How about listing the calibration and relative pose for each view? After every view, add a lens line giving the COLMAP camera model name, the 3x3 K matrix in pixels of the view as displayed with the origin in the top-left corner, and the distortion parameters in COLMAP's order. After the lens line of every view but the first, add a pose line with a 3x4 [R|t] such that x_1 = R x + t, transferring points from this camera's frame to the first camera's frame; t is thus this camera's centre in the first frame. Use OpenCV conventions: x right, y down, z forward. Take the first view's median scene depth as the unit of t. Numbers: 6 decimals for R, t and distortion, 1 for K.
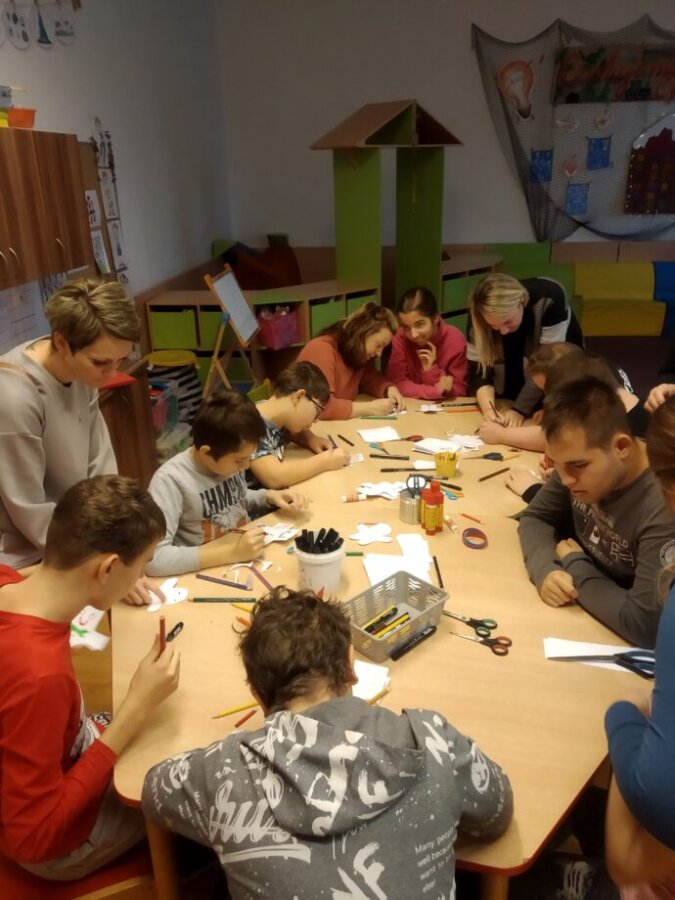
lens RADIAL K [[712.3, 0, 338.4], [0, 712.3, 447.9], [0, 0, 1]] dist [0.013864, -0.014775]
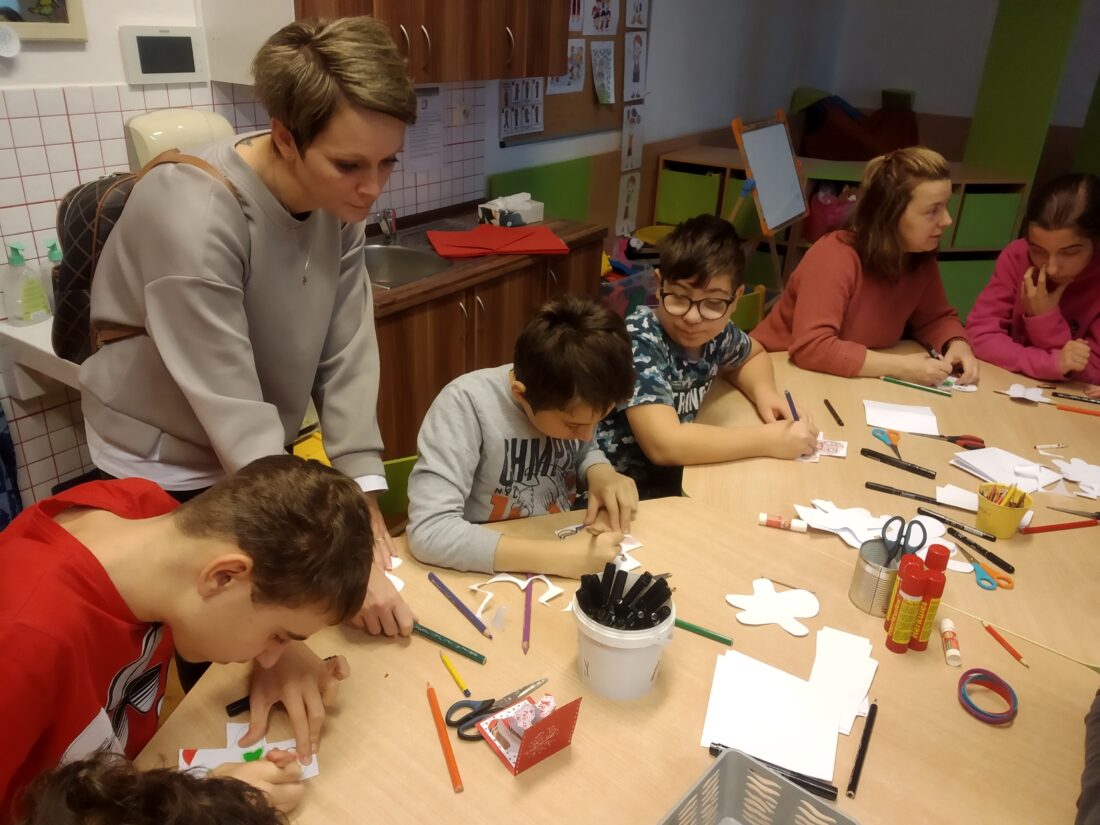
lens RADIAL K [[870.6, 0, 550.6], [0, 870.6, 415.7], [0, 0, 1]] dist [0.013864, -0.014775]
pose [[0.878256, 0.249972, -0.407652, 0.099084], [-0.227621, 0.968251, 0.103339, -0.029632], [0.420542, 0.002032, 0.907271, 0.293904]]
